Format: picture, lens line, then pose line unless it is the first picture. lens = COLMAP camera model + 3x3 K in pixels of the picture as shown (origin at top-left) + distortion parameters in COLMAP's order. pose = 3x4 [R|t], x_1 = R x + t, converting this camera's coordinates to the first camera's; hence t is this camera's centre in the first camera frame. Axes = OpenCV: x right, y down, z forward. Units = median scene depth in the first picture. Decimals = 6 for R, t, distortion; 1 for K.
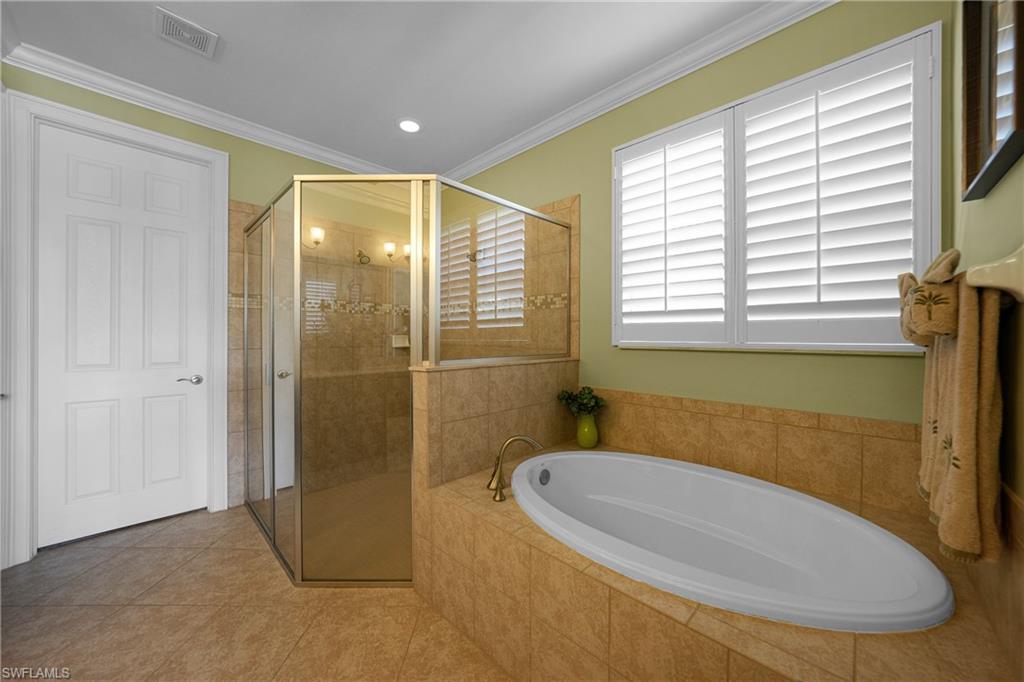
lens RADIAL K [[373.0, 0, 523.8], [0, 373.0, 337.8], [0, 0, 1]] dist [-0.000605, -0.000028]
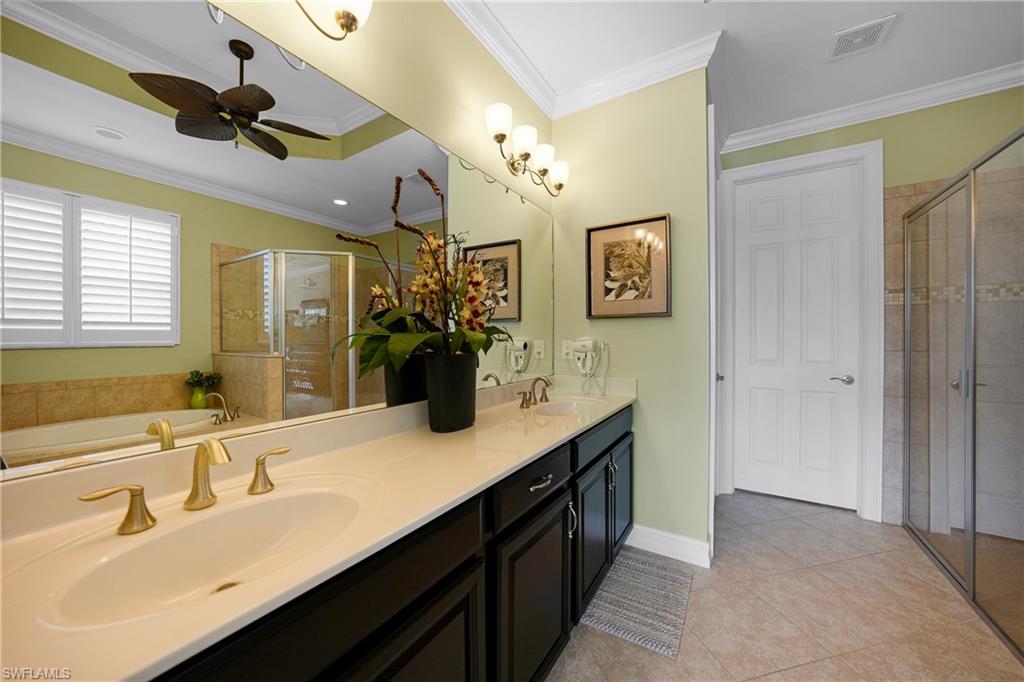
lens RADIAL K [[376.0, 0, 510.1], [0, 376.0, 338.2], [0, 0, 1]] dist [-0.000359, 0.000296]
pose [[0.205101, -0.001673, -0.978739, -0.069598], [0.001371, 0.999998, -0.001422, 0.000125], [0.978740, -0.001050, 0.205103, -0.101526]]
